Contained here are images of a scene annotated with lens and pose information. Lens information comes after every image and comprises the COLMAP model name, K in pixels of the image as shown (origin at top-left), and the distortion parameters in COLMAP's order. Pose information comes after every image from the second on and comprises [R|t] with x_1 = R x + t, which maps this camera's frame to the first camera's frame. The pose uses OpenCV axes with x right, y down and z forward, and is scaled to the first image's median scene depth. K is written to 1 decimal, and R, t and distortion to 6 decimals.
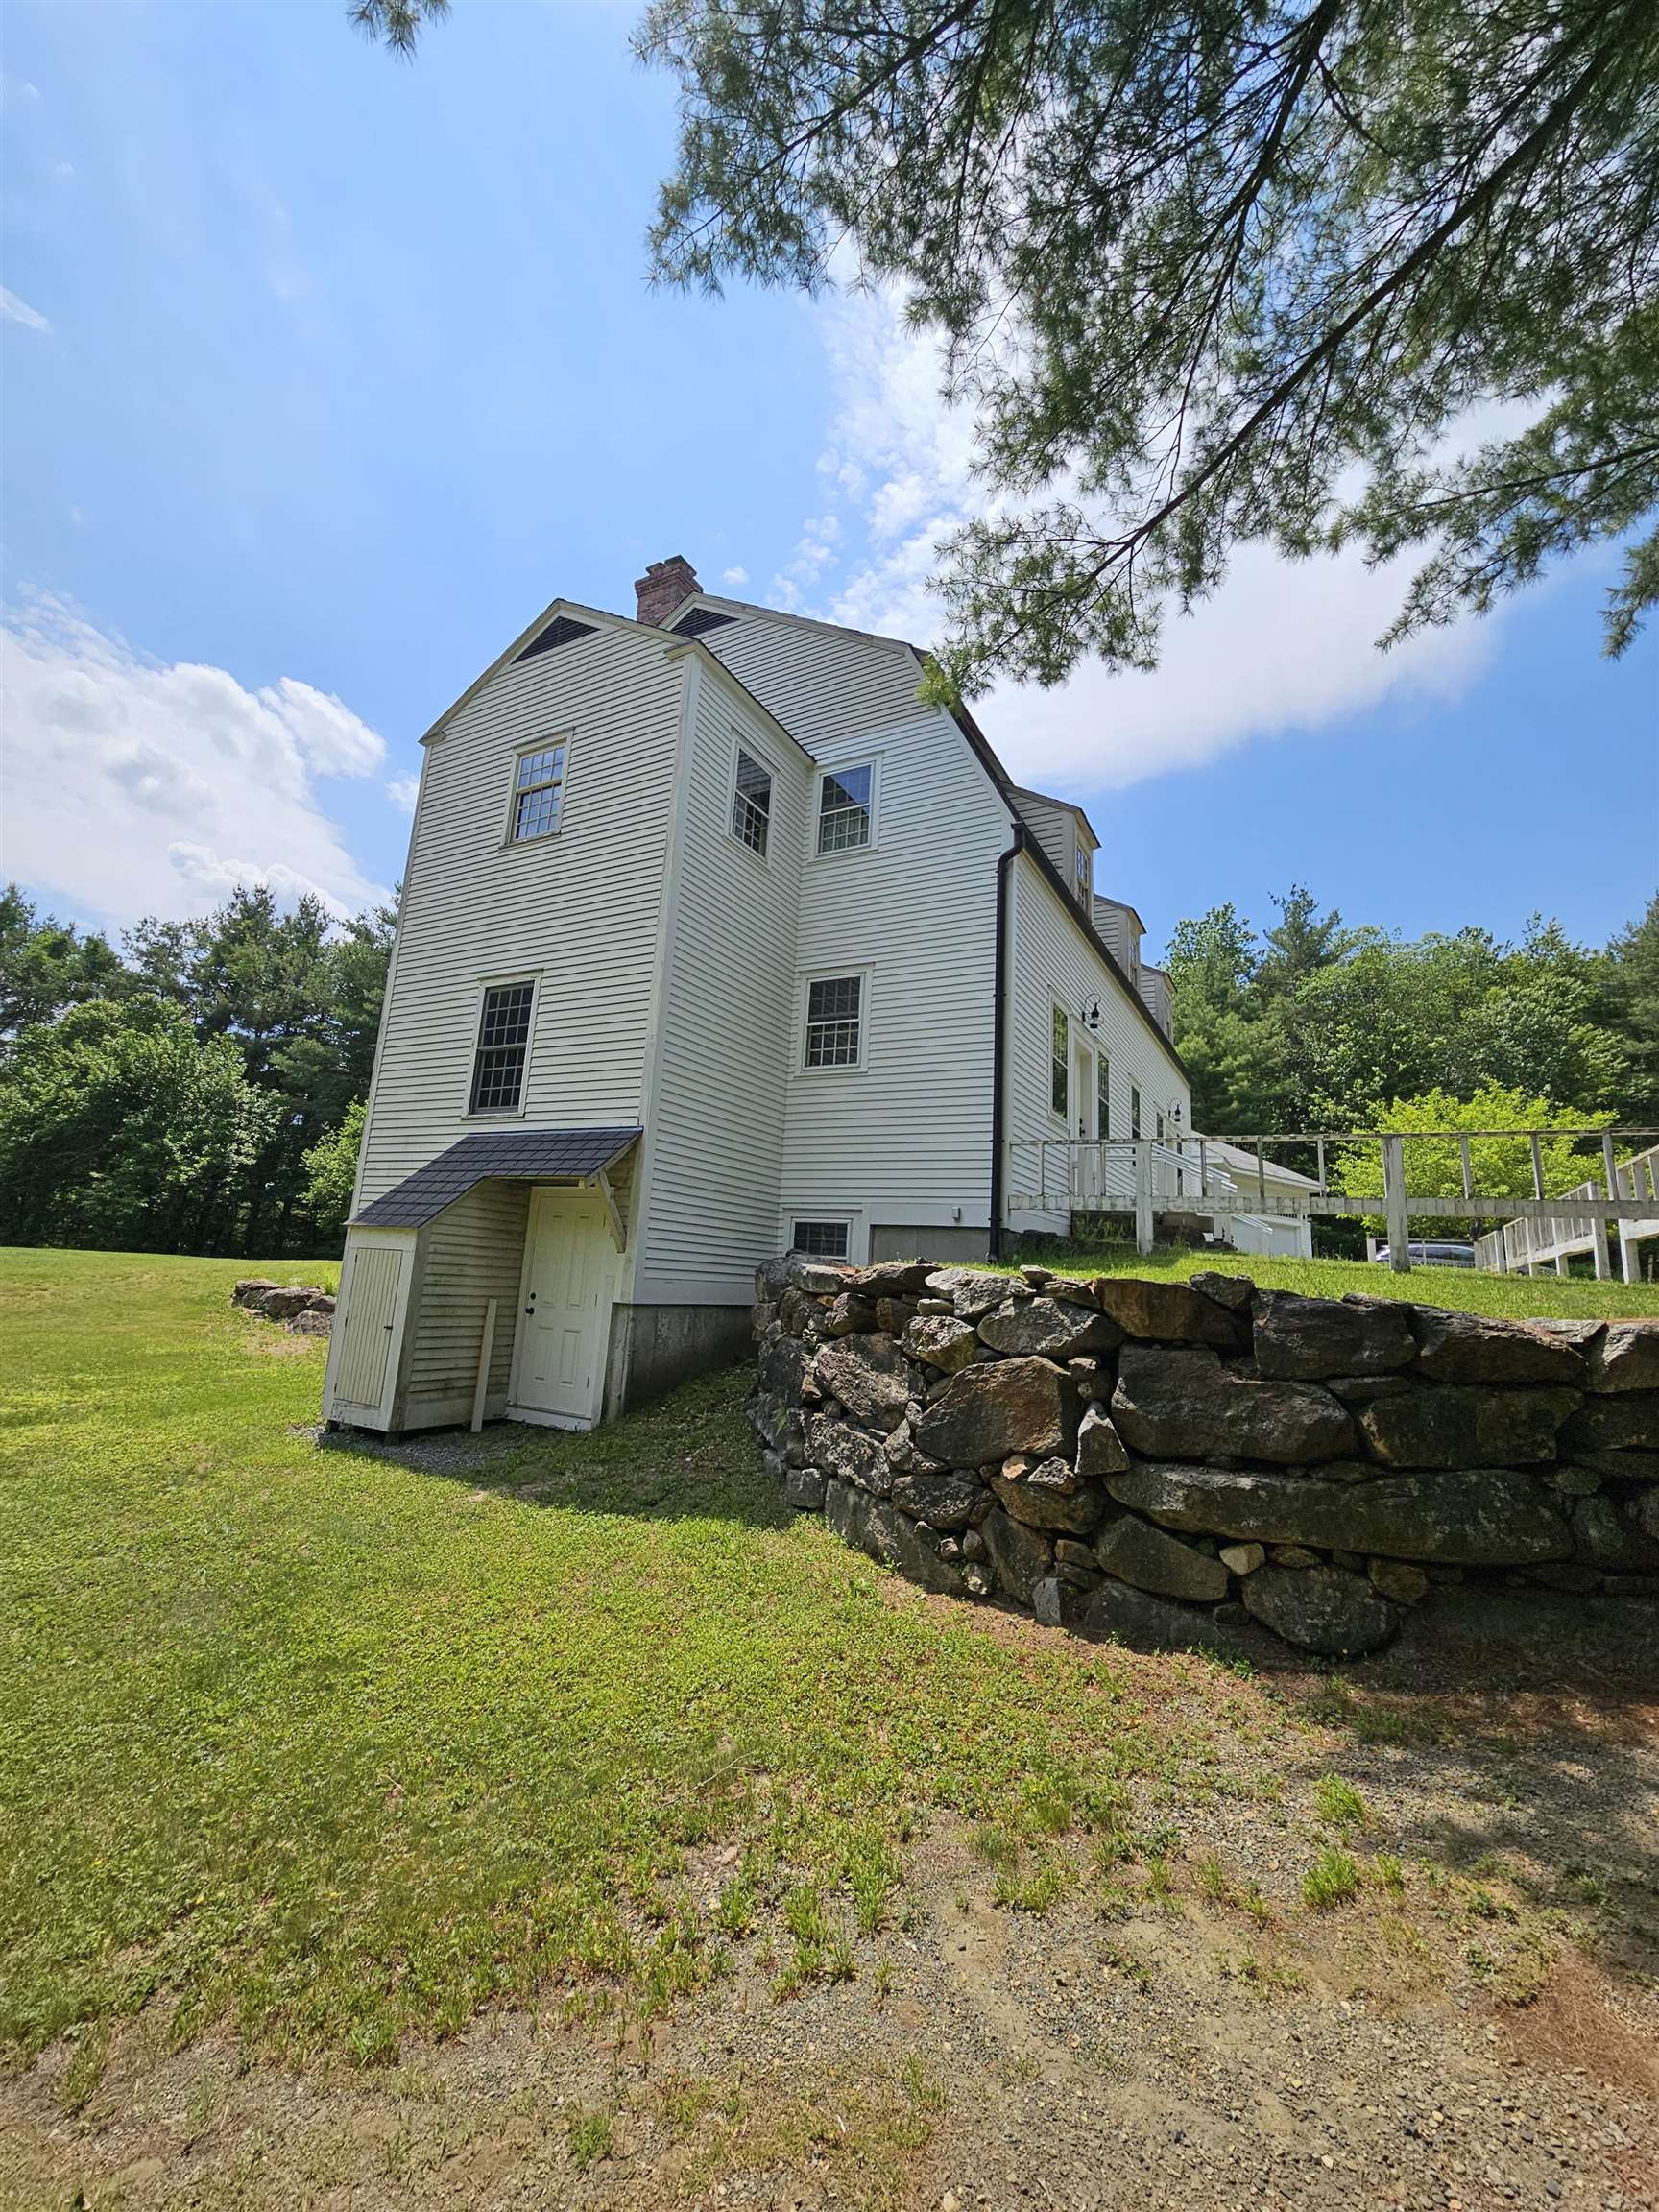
lens RADIAL K [[901.5, 0, 829.5], [0, 901.5, 1106.0], [0, 0, 1]] dist [-0.000439, 0.000026]
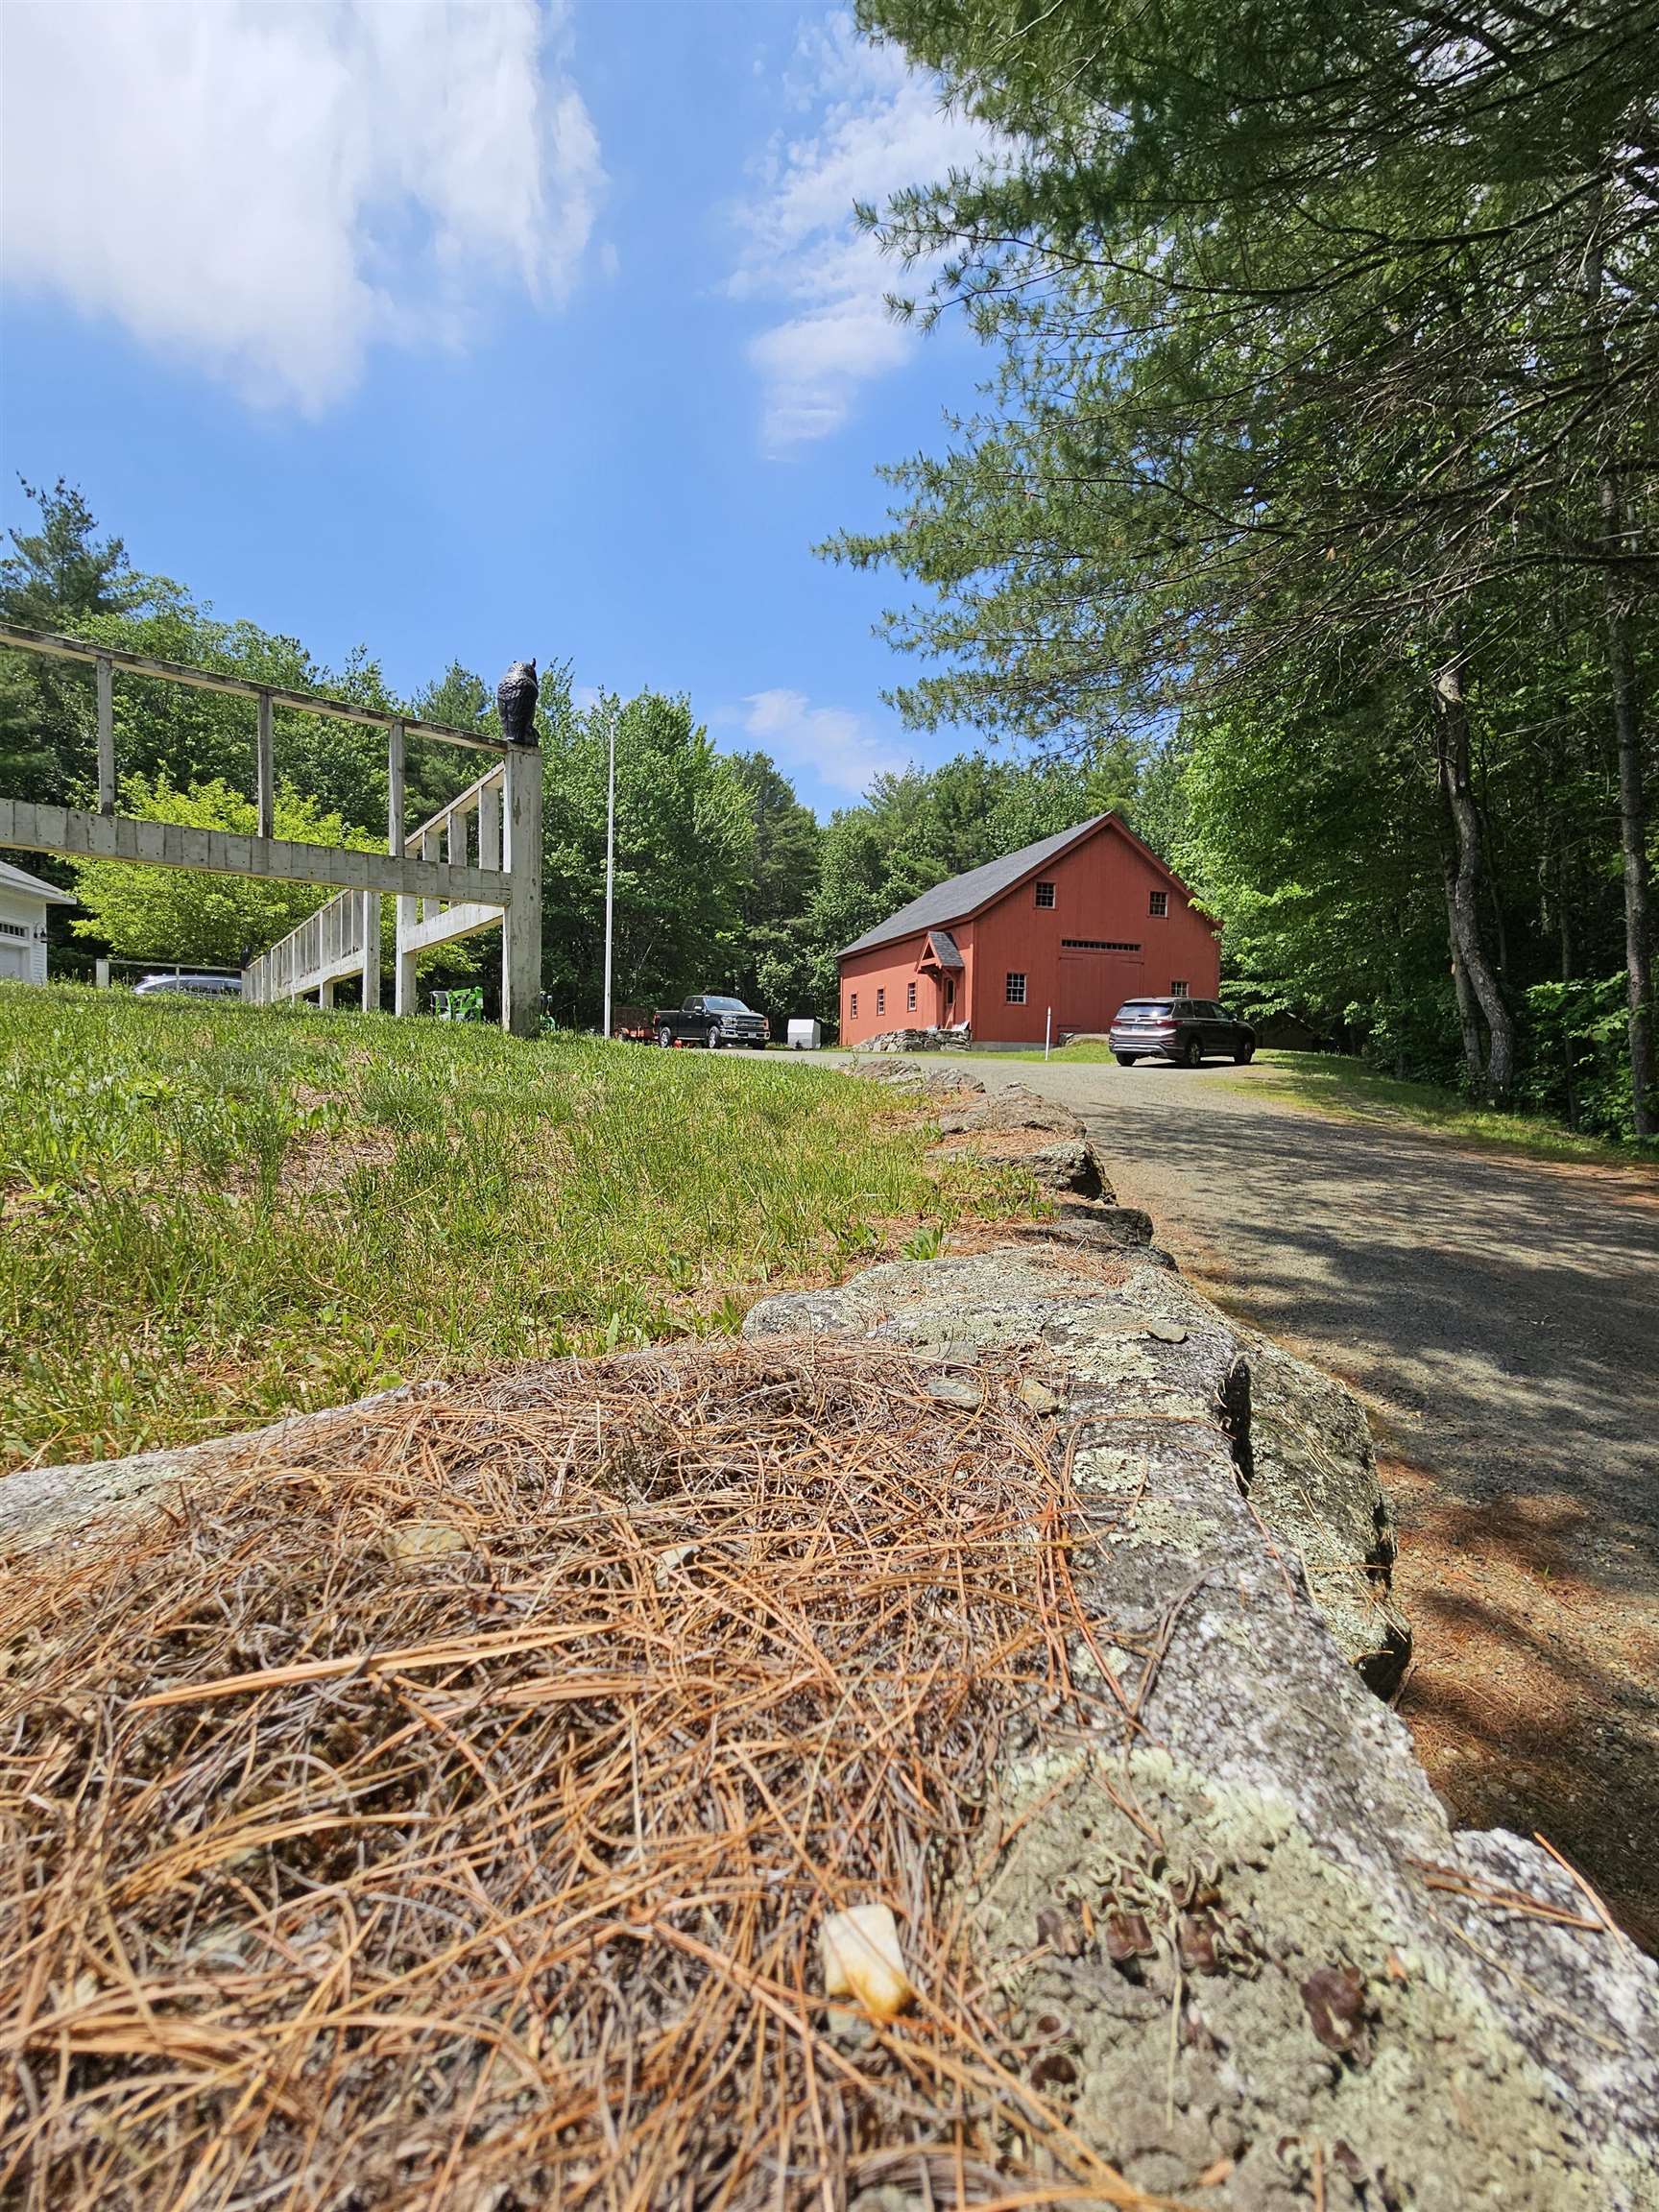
lens RADIAL K [[899.7, 0, 829.5], [0, 899.7, 1106.0], [0, 0, 1]] dist [-0.012071, -0.000024]
pose [[0.398713, -0.096803, 0.911952, 0.336693], [-0.164067, 0.970841, 0.174785, 0.077035], [-0.902280, -0.219310, 0.371205, 0.381065]]
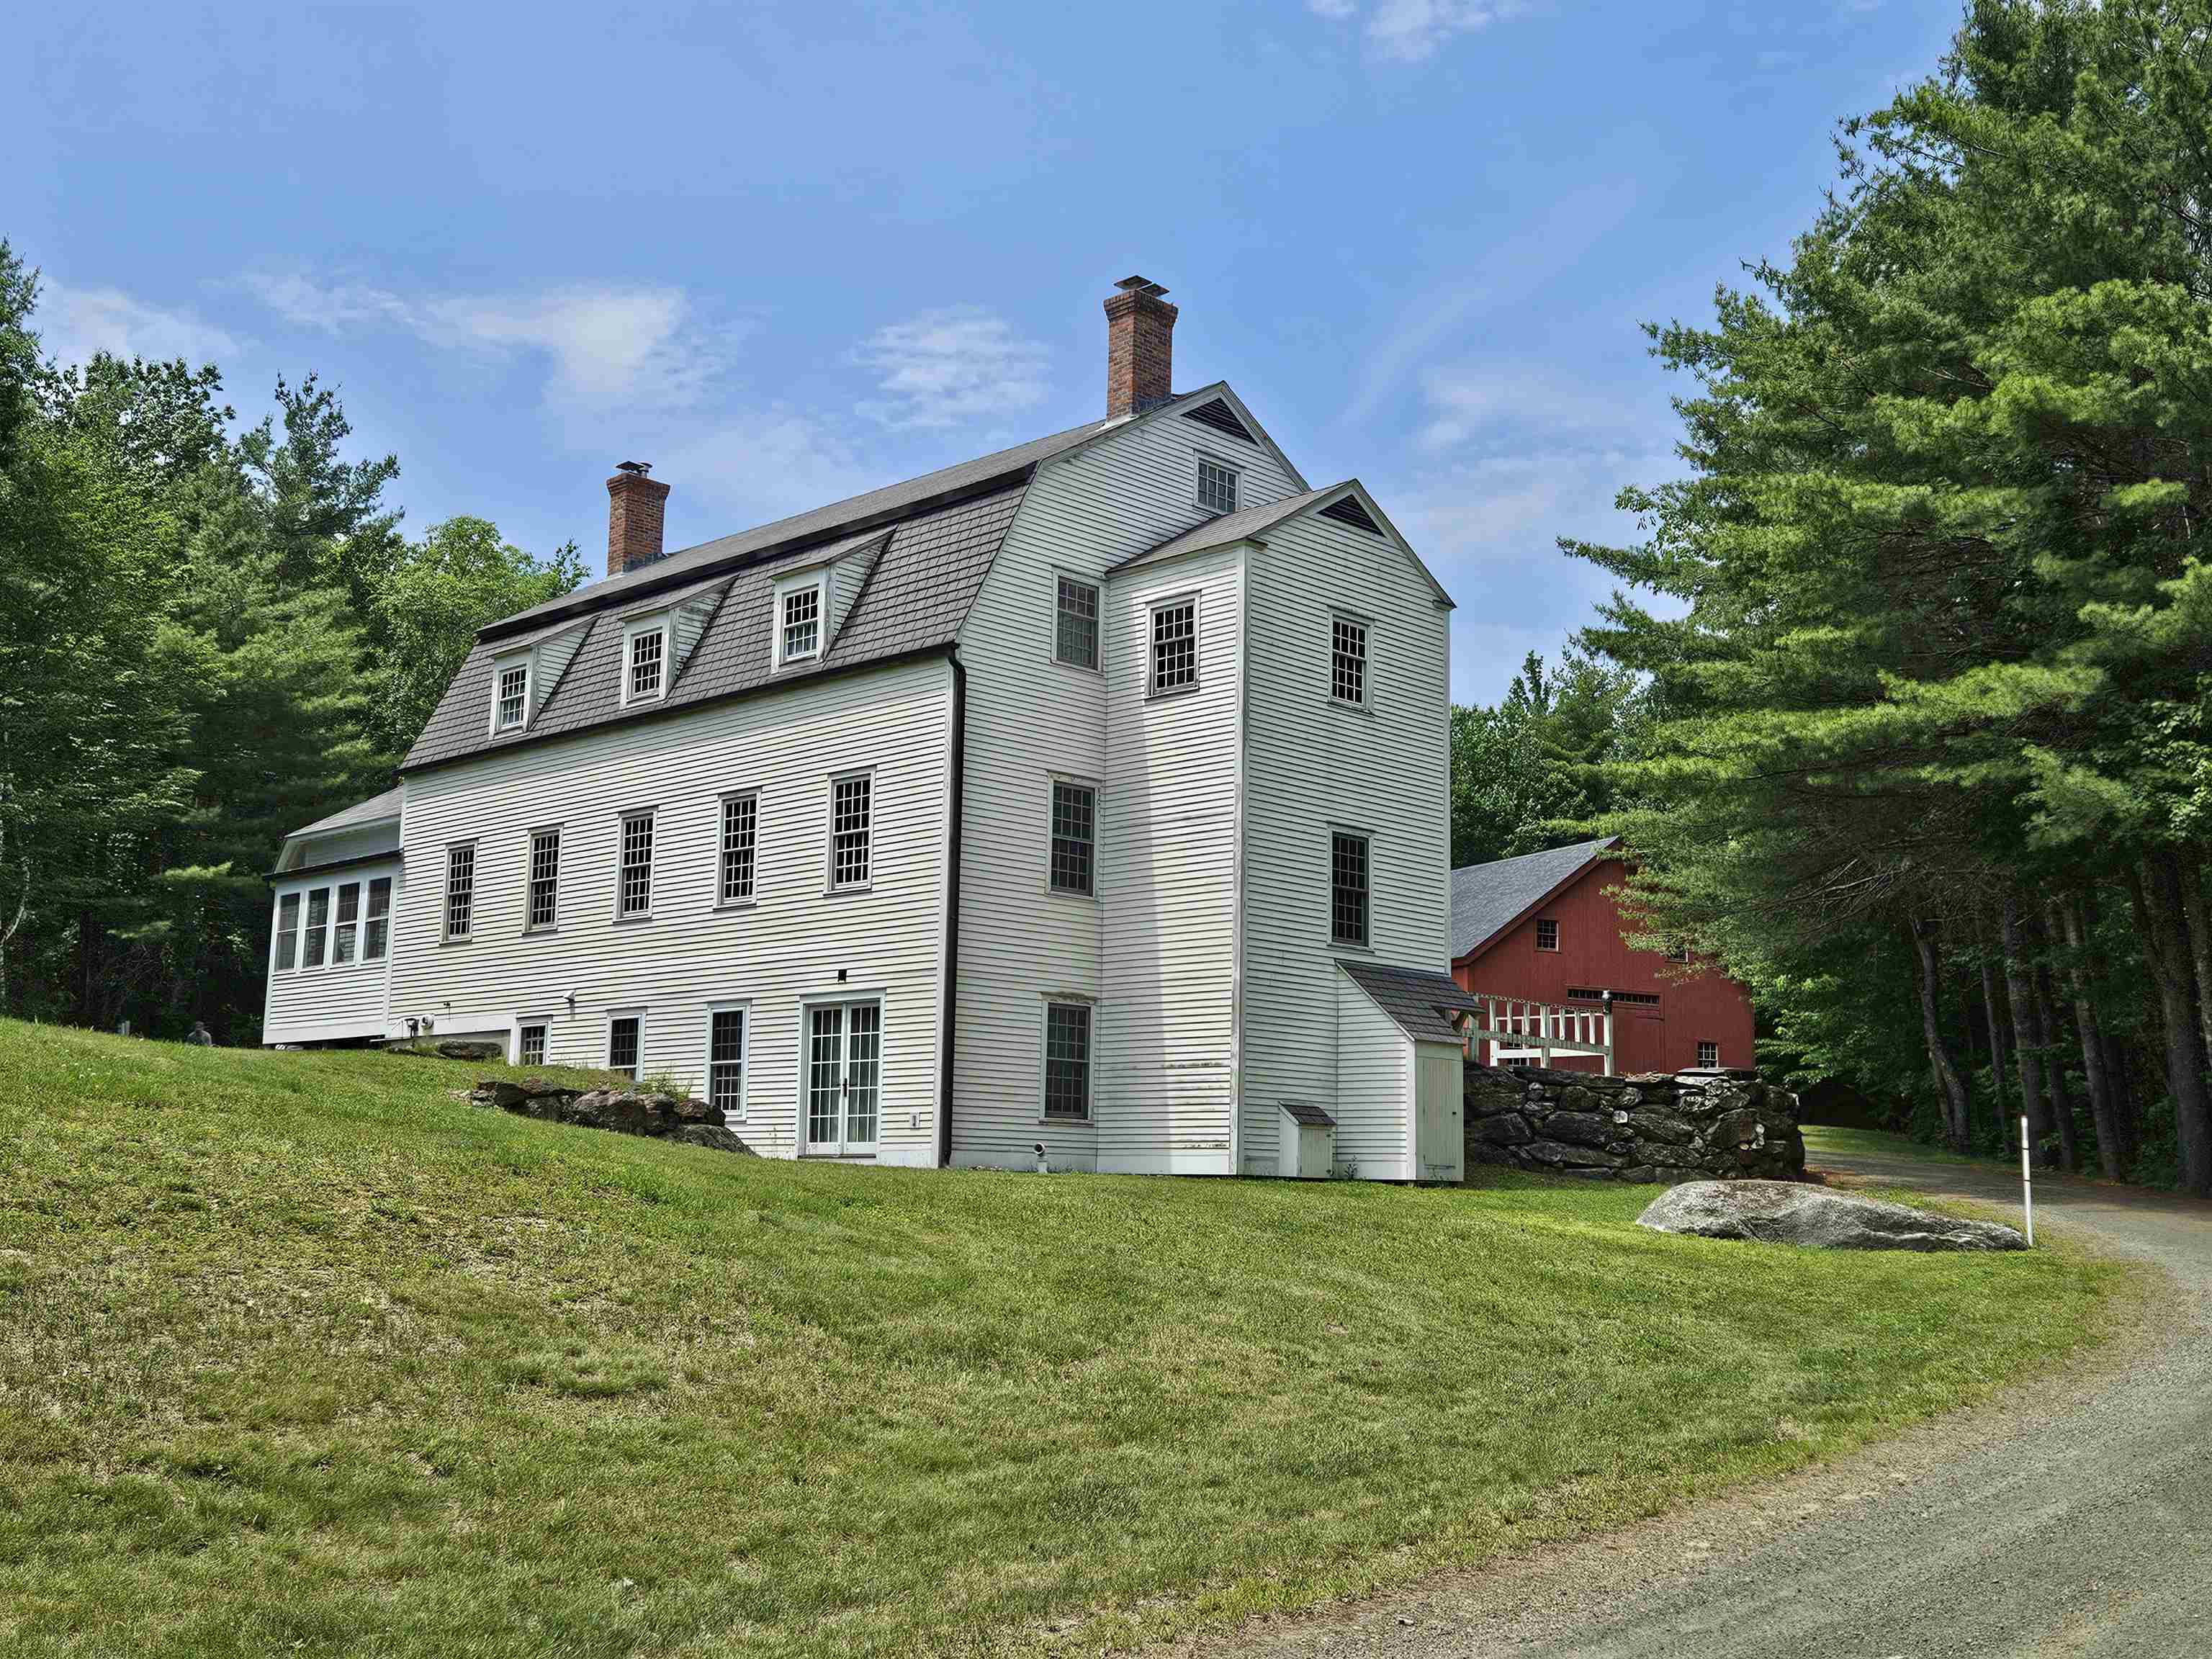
lens RADIAL K [[2238.6, 0, 1106.0], [0, 2238.6, 829.5], [0, 0, 1]] dist [0.087360, -0.083439]
pose [[0.266059, 0.105109, 0.958209, -3.260245], [-0.187327, 0.980725, -0.055565, 0.082701], [-0.945580, -0.164715, 0.280620, 0.469170]]
